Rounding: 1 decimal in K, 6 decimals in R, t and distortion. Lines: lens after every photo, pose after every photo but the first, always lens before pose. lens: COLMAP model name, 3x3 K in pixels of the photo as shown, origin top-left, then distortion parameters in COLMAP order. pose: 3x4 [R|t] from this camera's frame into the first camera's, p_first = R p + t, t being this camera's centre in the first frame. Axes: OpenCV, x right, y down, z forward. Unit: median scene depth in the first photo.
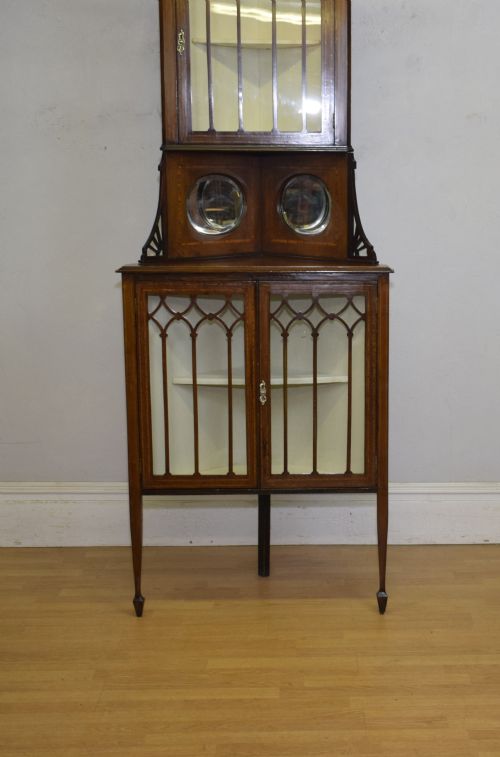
lens RADIAL K [[1288.4, 0, 391.6], [0, 1288.4, 379.7], [0, 0, 1]] dist [0.007075, -0.028452]
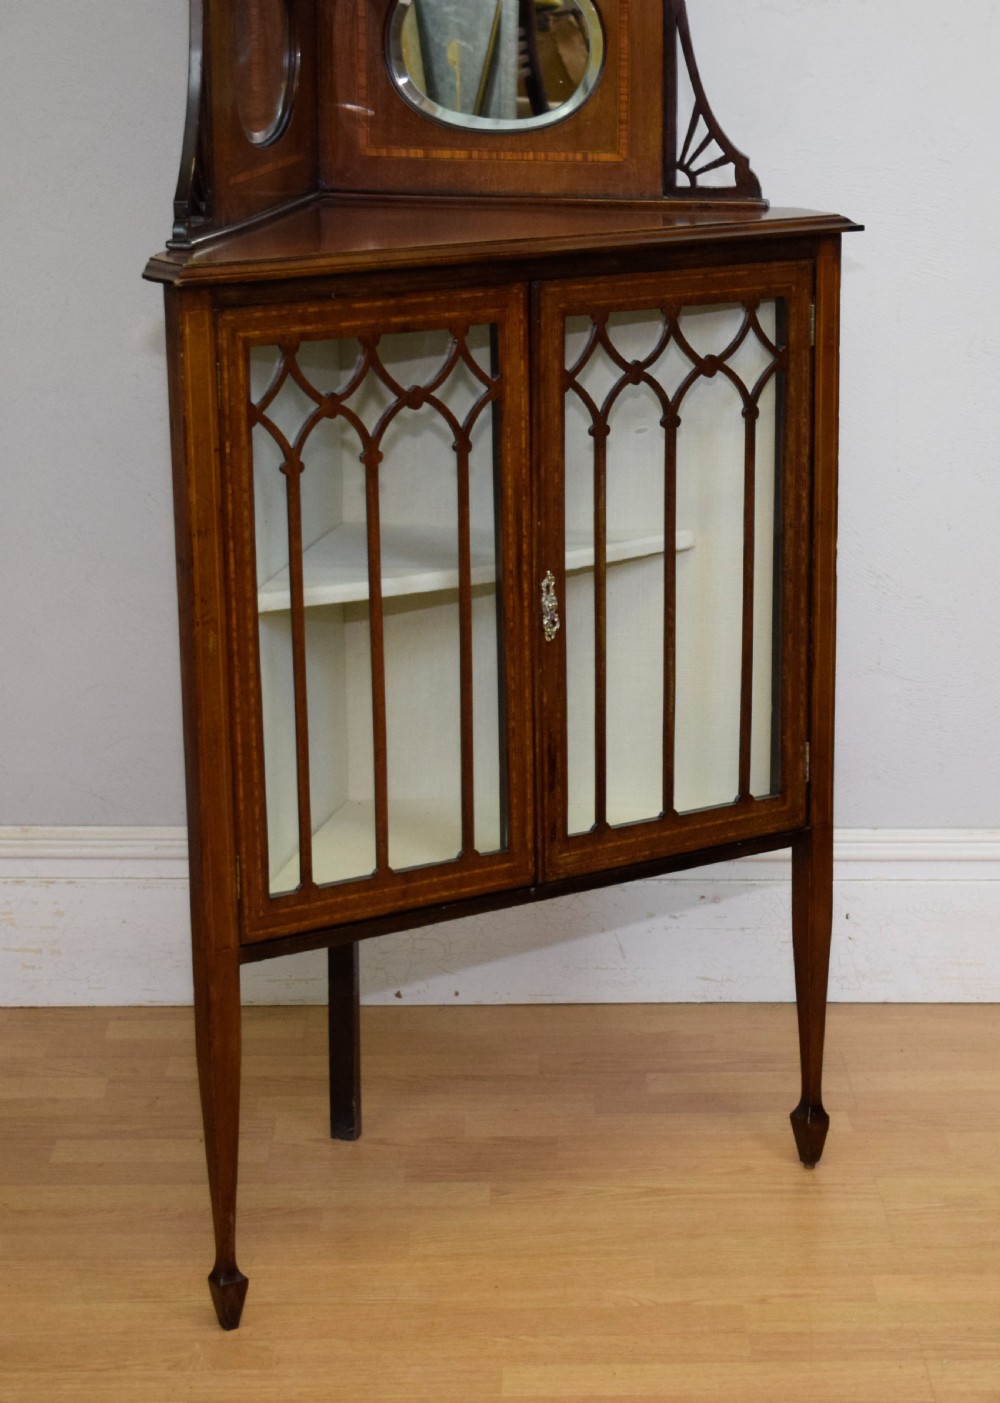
lens RADIAL K [[3407.7, 0, 741.5], [0, 3407.7, 703.1], [0, 0, 1]] dist [-0.021700, -0.097545]
pose [[0.830007, -0.138071, 0.540393, -0.545565], [0.092622, 0.989543, 0.110569, -0.059078], [-0.550009, -0.041721, 0.834116, 0.214406]]
